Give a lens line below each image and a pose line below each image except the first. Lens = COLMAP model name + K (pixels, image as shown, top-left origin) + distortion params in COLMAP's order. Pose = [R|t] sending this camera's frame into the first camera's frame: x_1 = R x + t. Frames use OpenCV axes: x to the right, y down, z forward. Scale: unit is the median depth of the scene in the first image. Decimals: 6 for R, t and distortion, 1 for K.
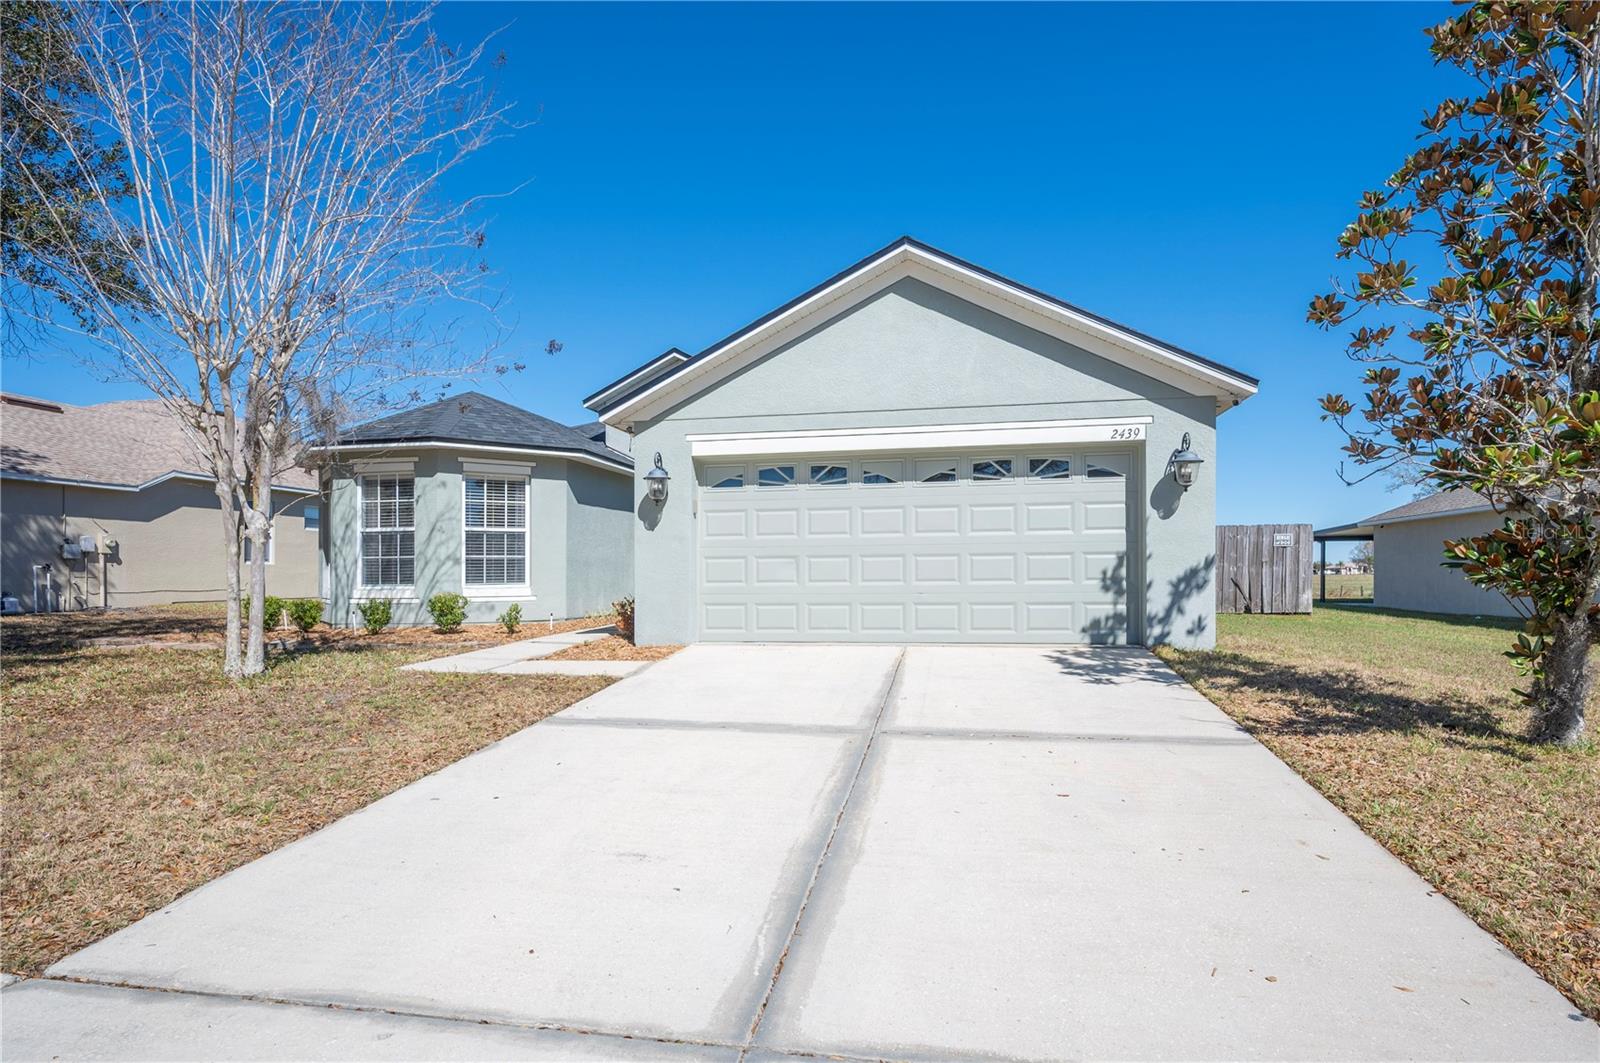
lens RADIAL K [[804.0, 0, 797.9], [0, 804.0, 565.4], [0, 0, 1]] dist [0.006861, -0.000009]
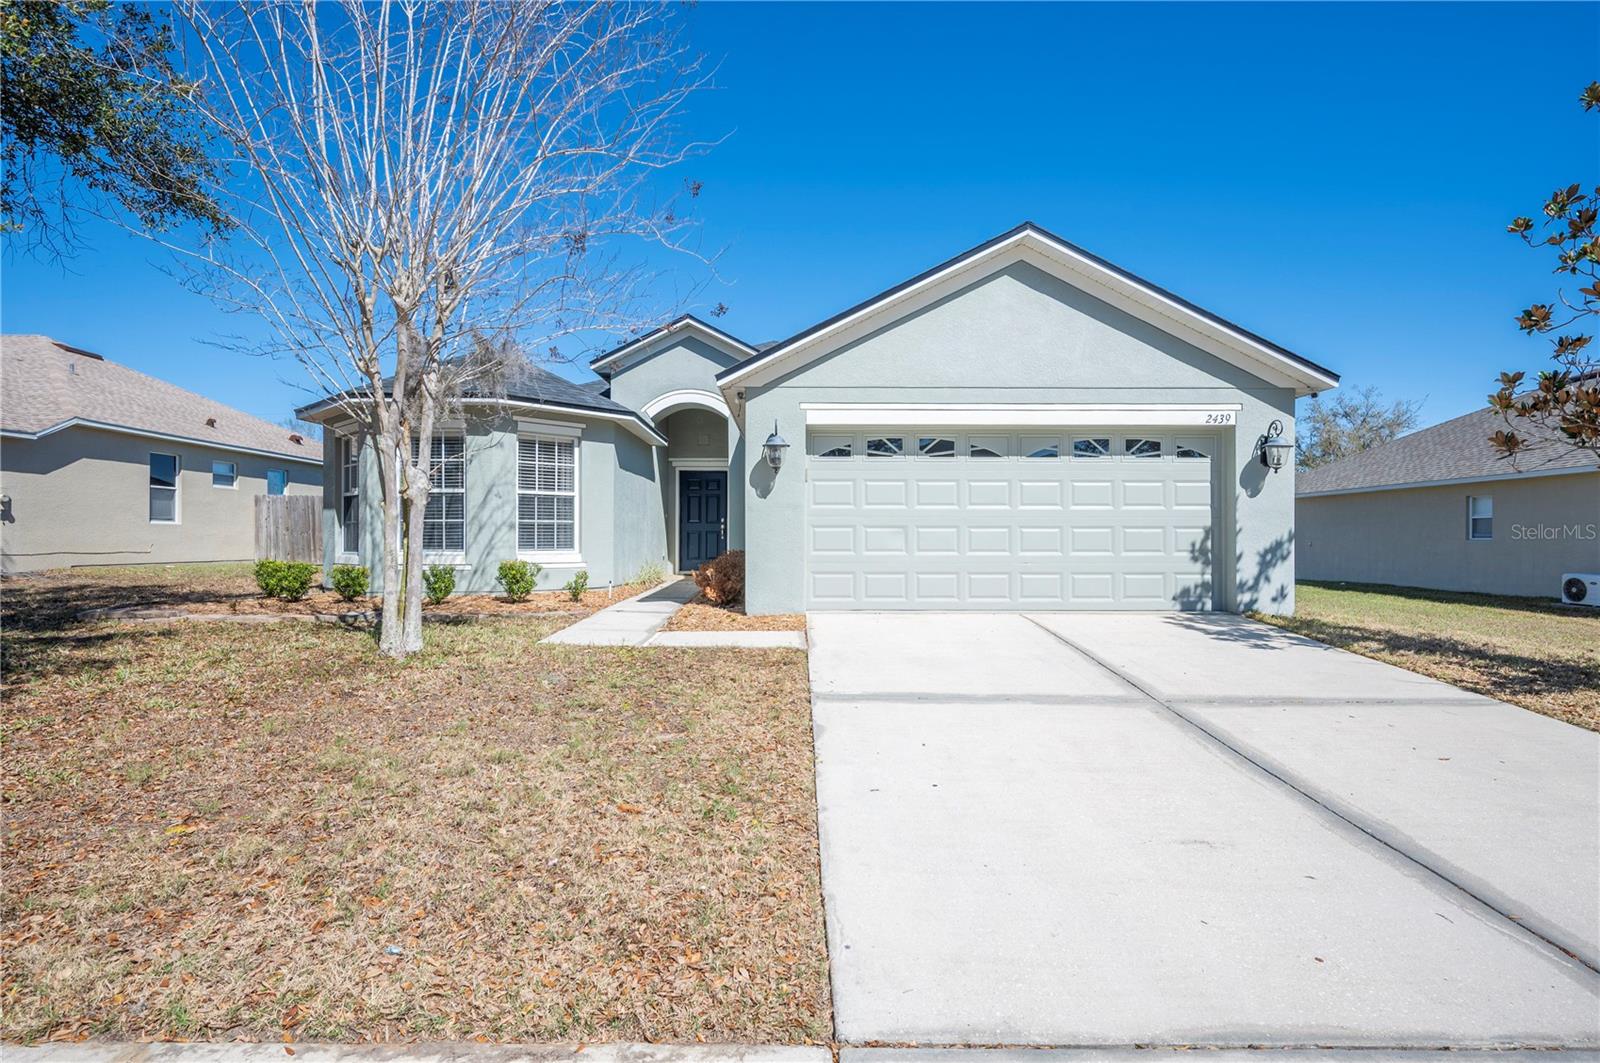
lens RADIAL K [[759.0, 0, 799.8], [0, 759.0, 538.1], [0, 0, 1]] dist [0.006582, -0.001330]
pose [[0.983340, 0.010218, 0.181486, -0.314171], [-0.011730, 0.999905, 0.007259, -0.001516], [-0.181395, -0.009267, 0.983367, 0.074055]]
